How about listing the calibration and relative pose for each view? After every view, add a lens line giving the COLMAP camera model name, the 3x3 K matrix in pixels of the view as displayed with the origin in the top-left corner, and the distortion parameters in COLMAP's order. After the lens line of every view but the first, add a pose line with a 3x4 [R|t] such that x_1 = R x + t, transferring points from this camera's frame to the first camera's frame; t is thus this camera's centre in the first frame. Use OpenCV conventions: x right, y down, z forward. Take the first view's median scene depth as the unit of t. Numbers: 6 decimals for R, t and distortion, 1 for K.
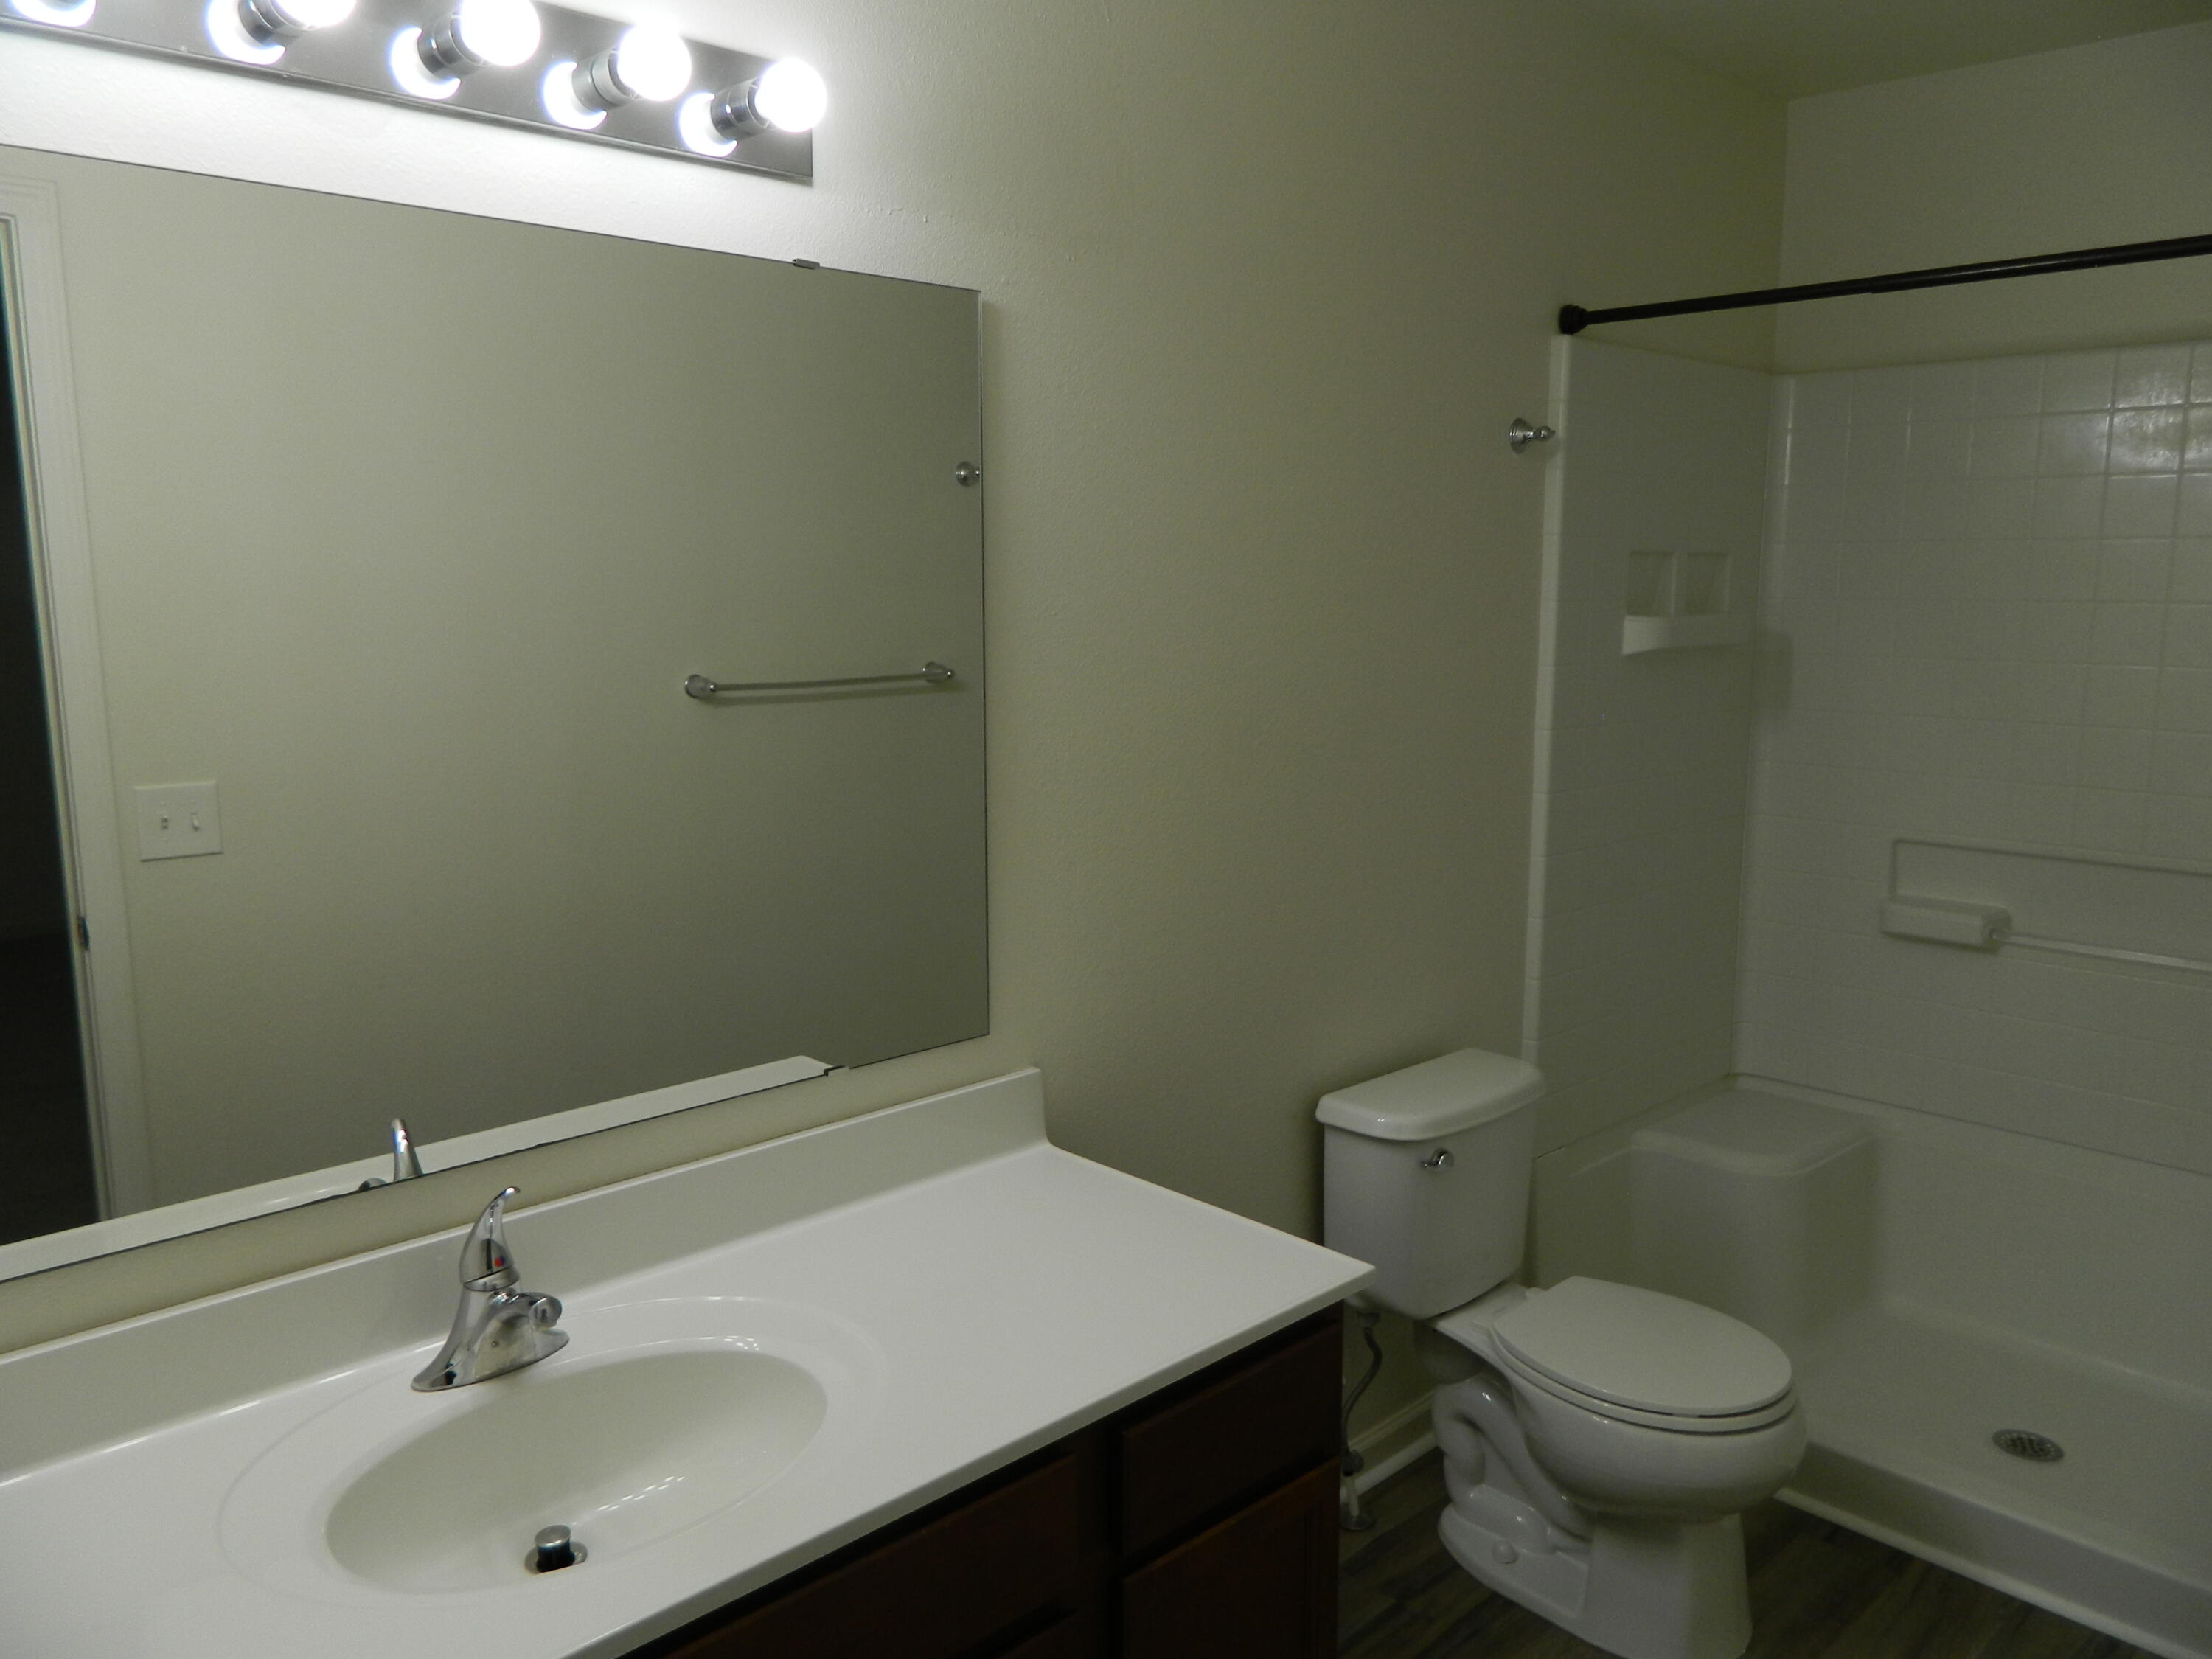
lens RADIAL K [[1656.3, 0, 1106.0], [0, 1656.3, 829.5], [0, 0, 1]] dist [0.008301, 0.001014]
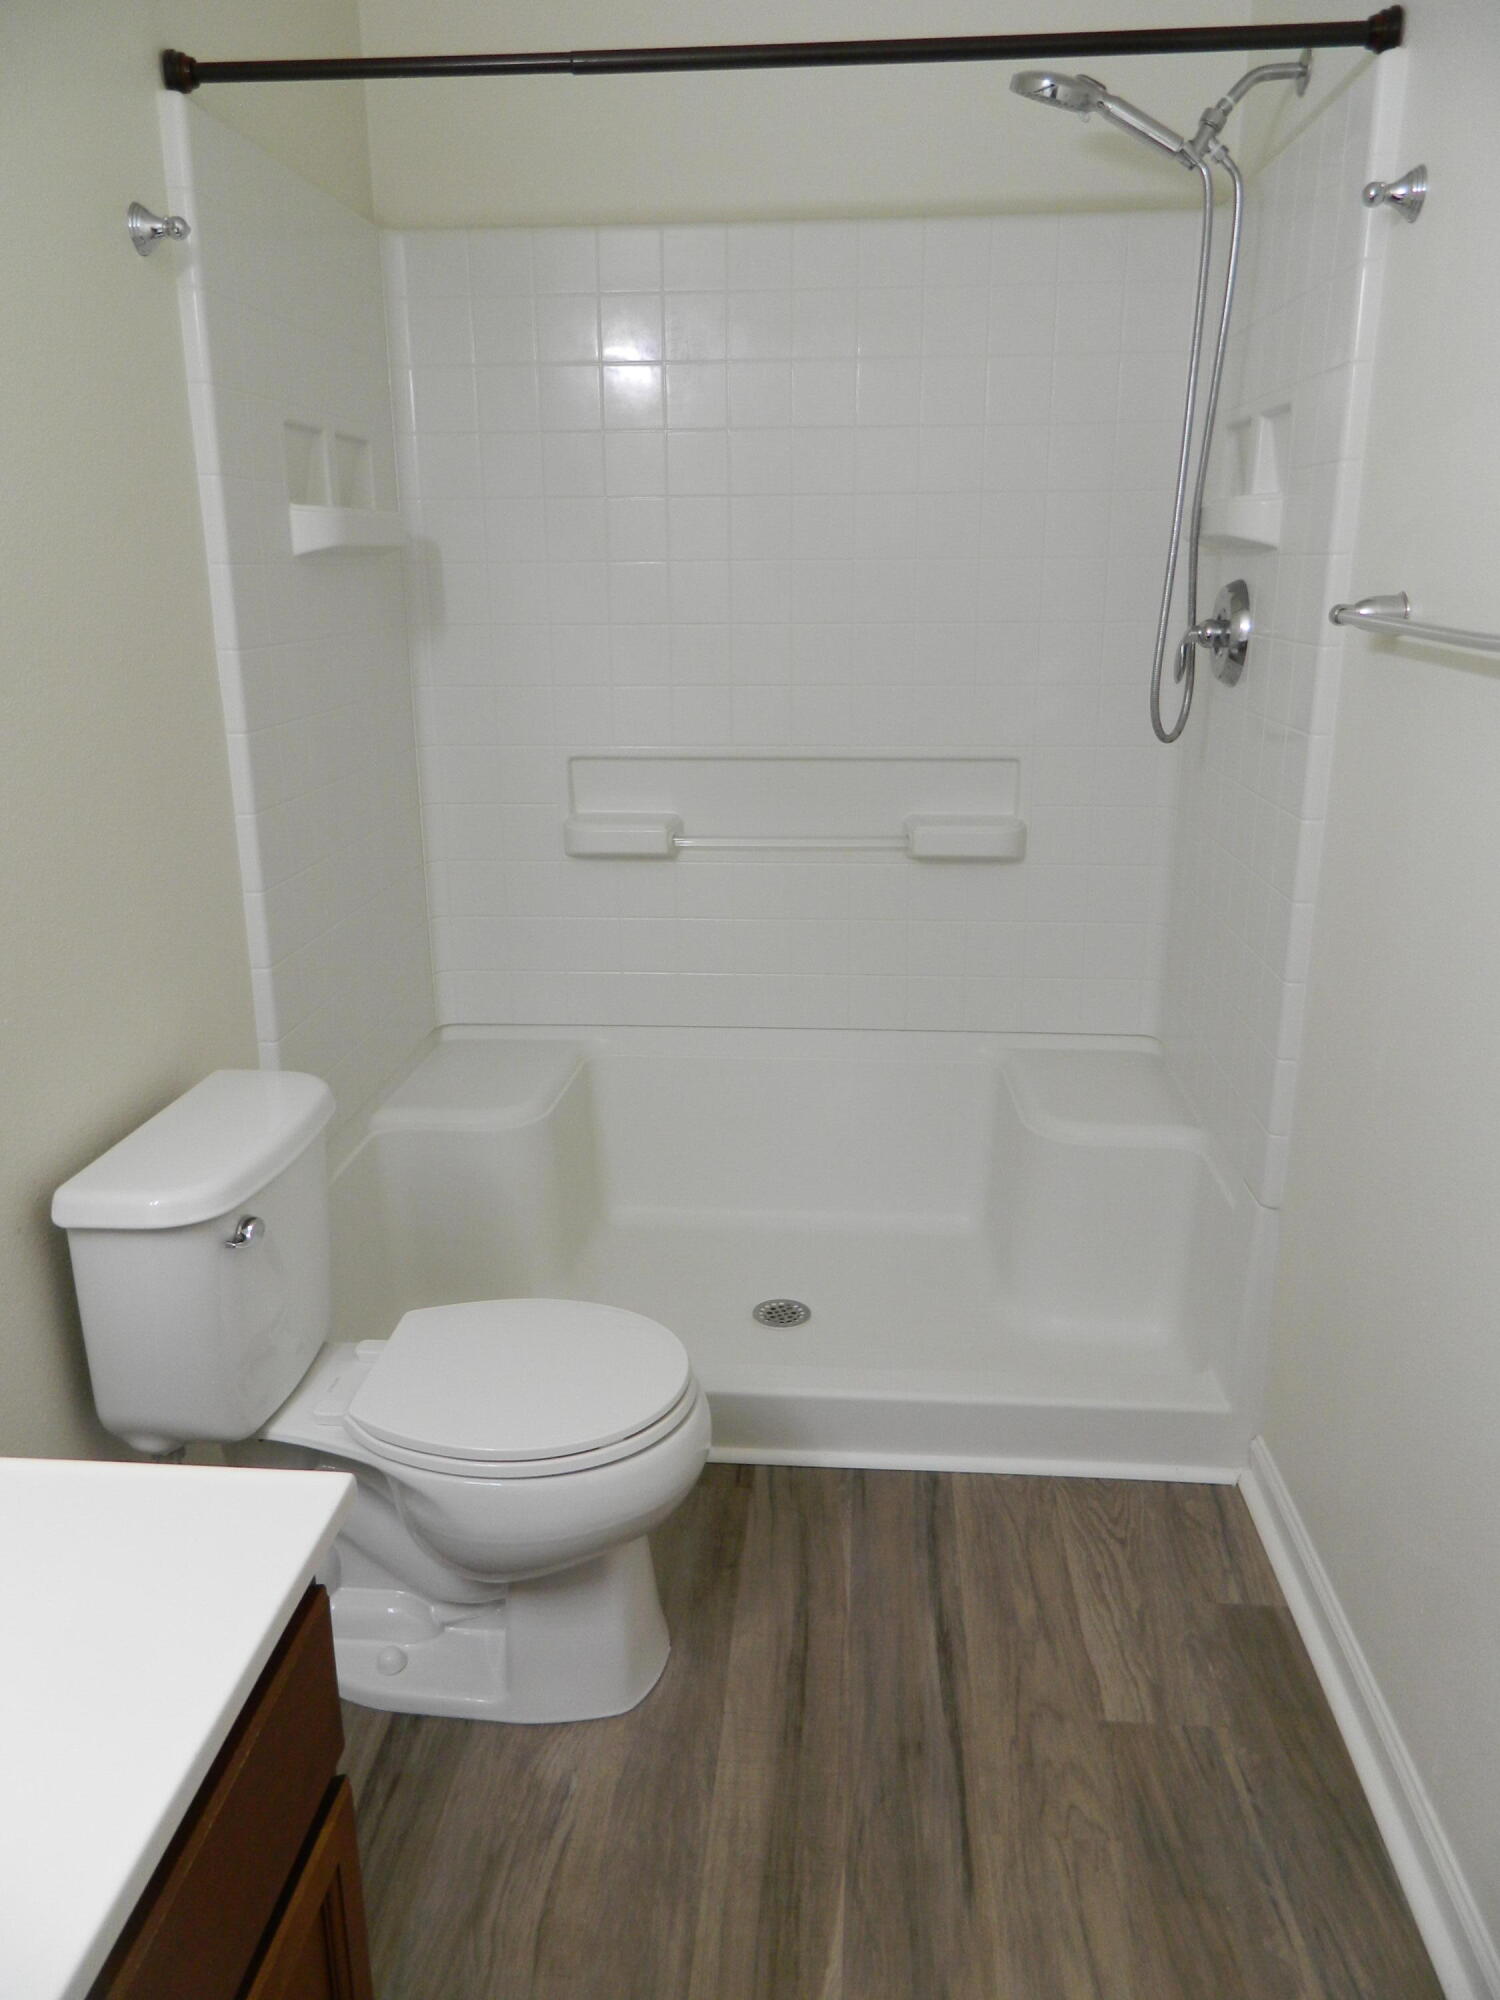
lens RADIAL K [[1497.6, 0, 750.0], [0, 1497.6, 1000.0], [0, 0, 1]] dist [0.008301, 0.001014]
pose [[0.749558, -0.196643, 0.632056, -0.029772], [0.111137, 0.978687, 0.172687, 0.006421], [-0.652542, -0.059194, 0.755437, 0.313418]]
